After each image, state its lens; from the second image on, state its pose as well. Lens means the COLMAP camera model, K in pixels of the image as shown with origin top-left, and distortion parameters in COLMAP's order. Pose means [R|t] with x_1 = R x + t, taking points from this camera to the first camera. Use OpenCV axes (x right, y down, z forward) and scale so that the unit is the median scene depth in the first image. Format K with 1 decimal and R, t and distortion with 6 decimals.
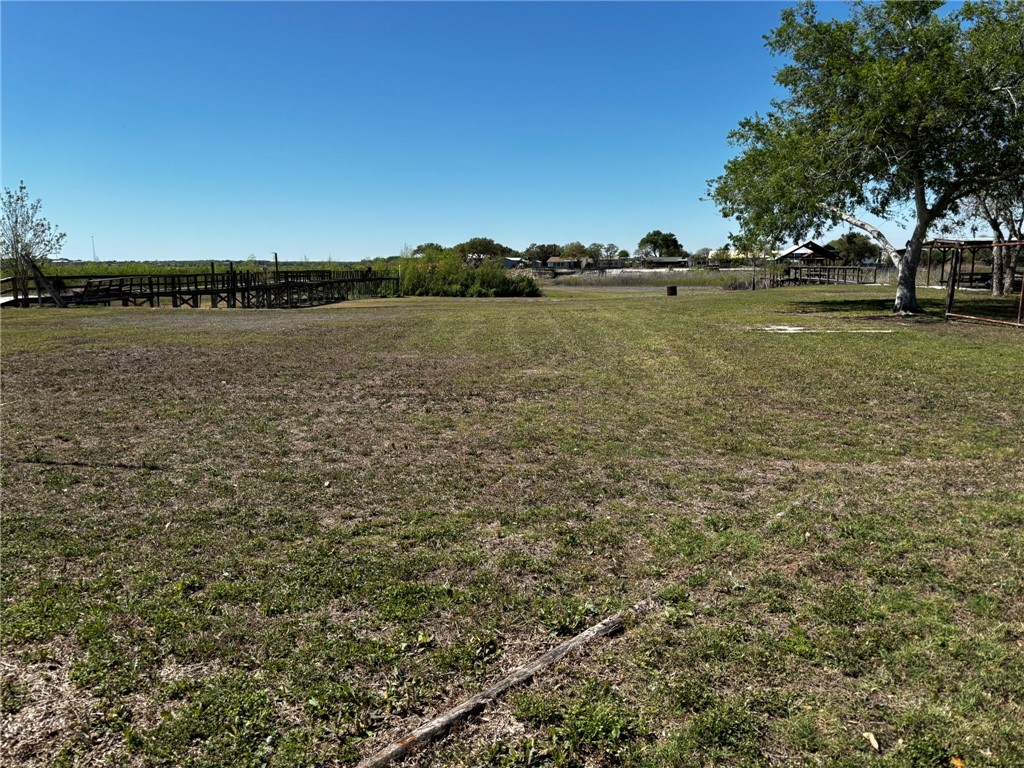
lens RADIAL K [[775.6, 0, 513.4], [0, 775.6, 387.3], [0, 0, 1]] dist [0.002369, 0.015009]
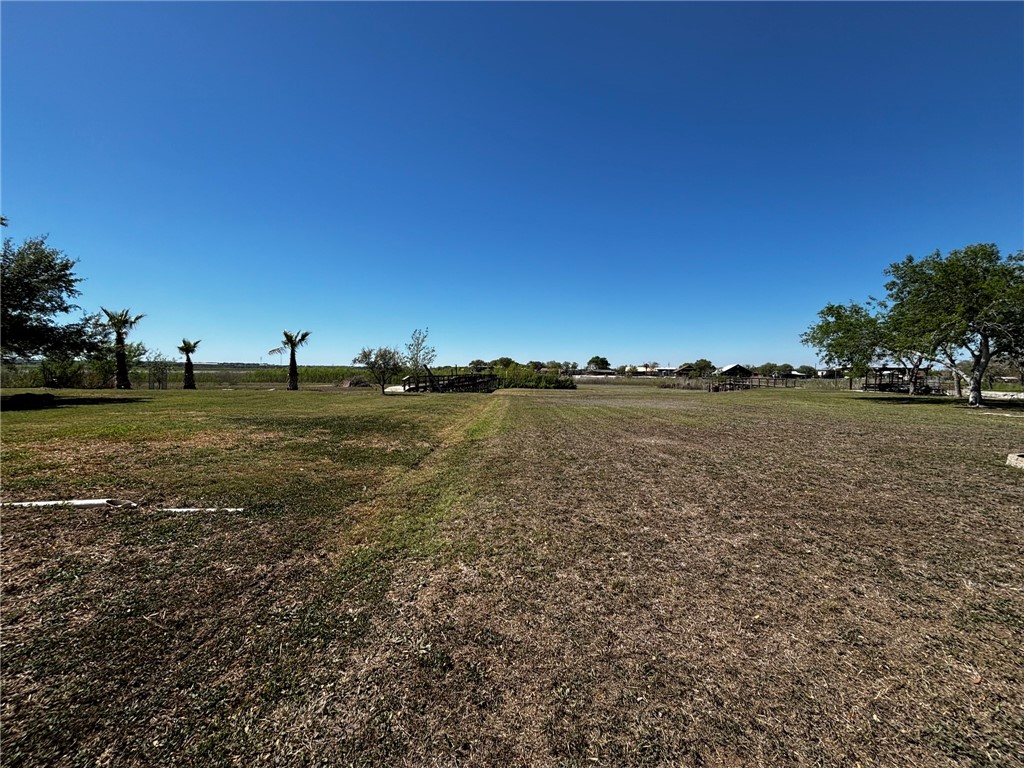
lens RADIAL K [[412.9, 0, 510.5], [0, 412.9, 385.1], [0, 0, 1]] dist [-0.000939, -0.000759]
pose [[0.999617, 0.020567, 0.018494, -3.221633], [-0.018127, 0.992170, -0.123573, -0.000002], [-0.020891, 0.123190, 0.992163, 0.031413]]
